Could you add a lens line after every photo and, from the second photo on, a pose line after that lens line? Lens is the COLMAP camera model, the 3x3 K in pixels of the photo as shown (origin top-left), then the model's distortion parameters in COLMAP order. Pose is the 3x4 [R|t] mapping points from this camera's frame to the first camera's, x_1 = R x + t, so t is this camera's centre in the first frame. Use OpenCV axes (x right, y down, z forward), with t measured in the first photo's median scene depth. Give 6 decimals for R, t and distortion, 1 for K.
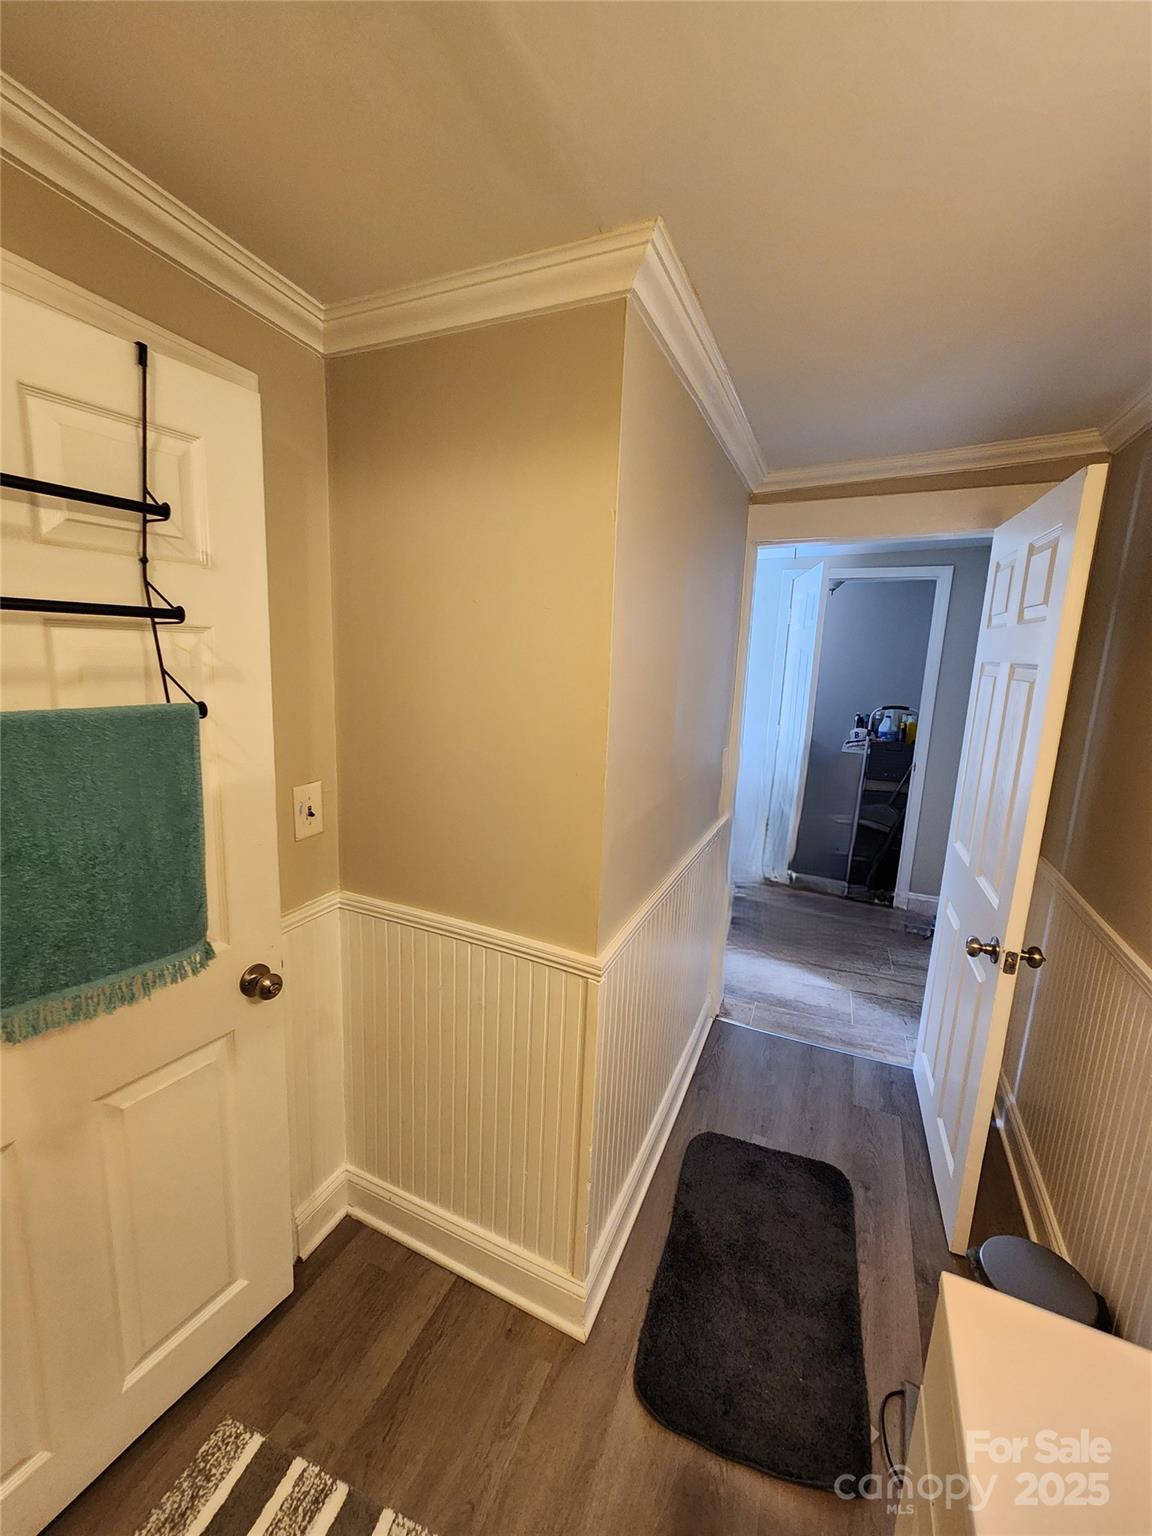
lens RADIAL K [[635.6, 0, 576.0], [0, 635.6, 768.0], [0, 0, 1]] dist [-0.001096, 0.000574]
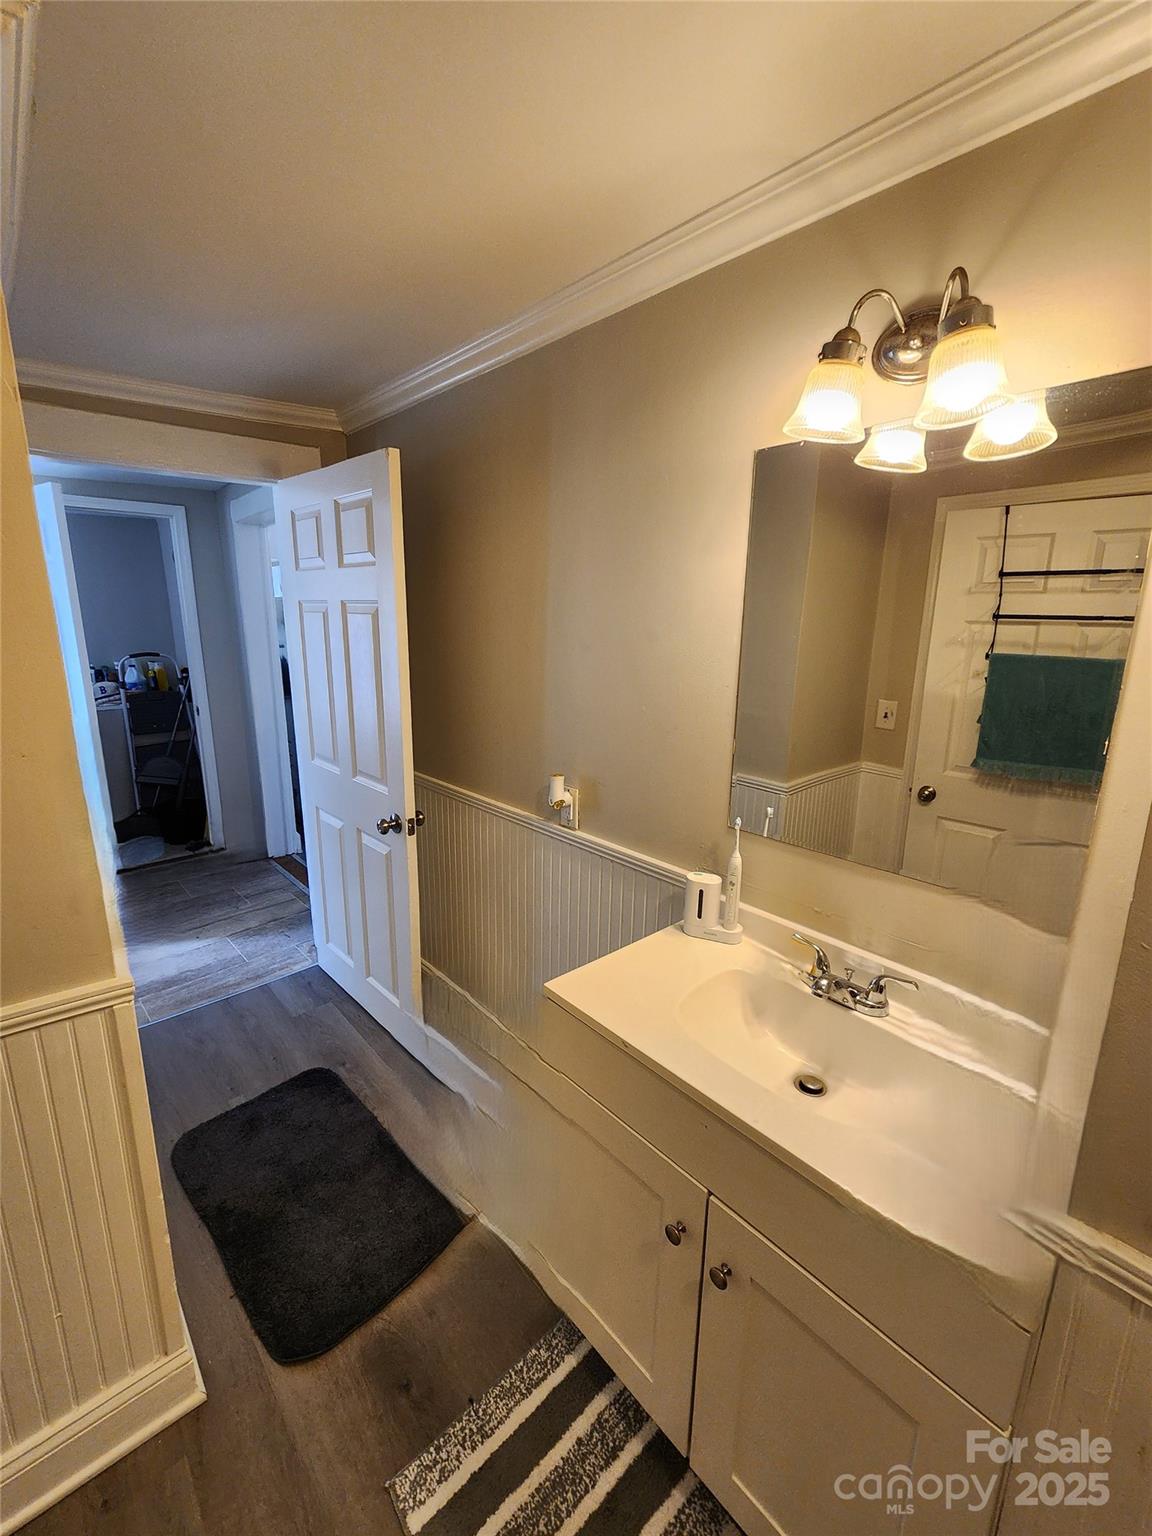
lens RADIAL K [[635.6, 0, 576.0], [0, 635.6, 768.0], [0, 0, 1]] dist [-0.001096, 0.000574]
pose [[0.395752, -0.239904, 0.886468, -0.258557], [0.166873, 0.967992, 0.187468, -0.005552], [-0.903069, 0.073737, 0.423119, 0.084544]]
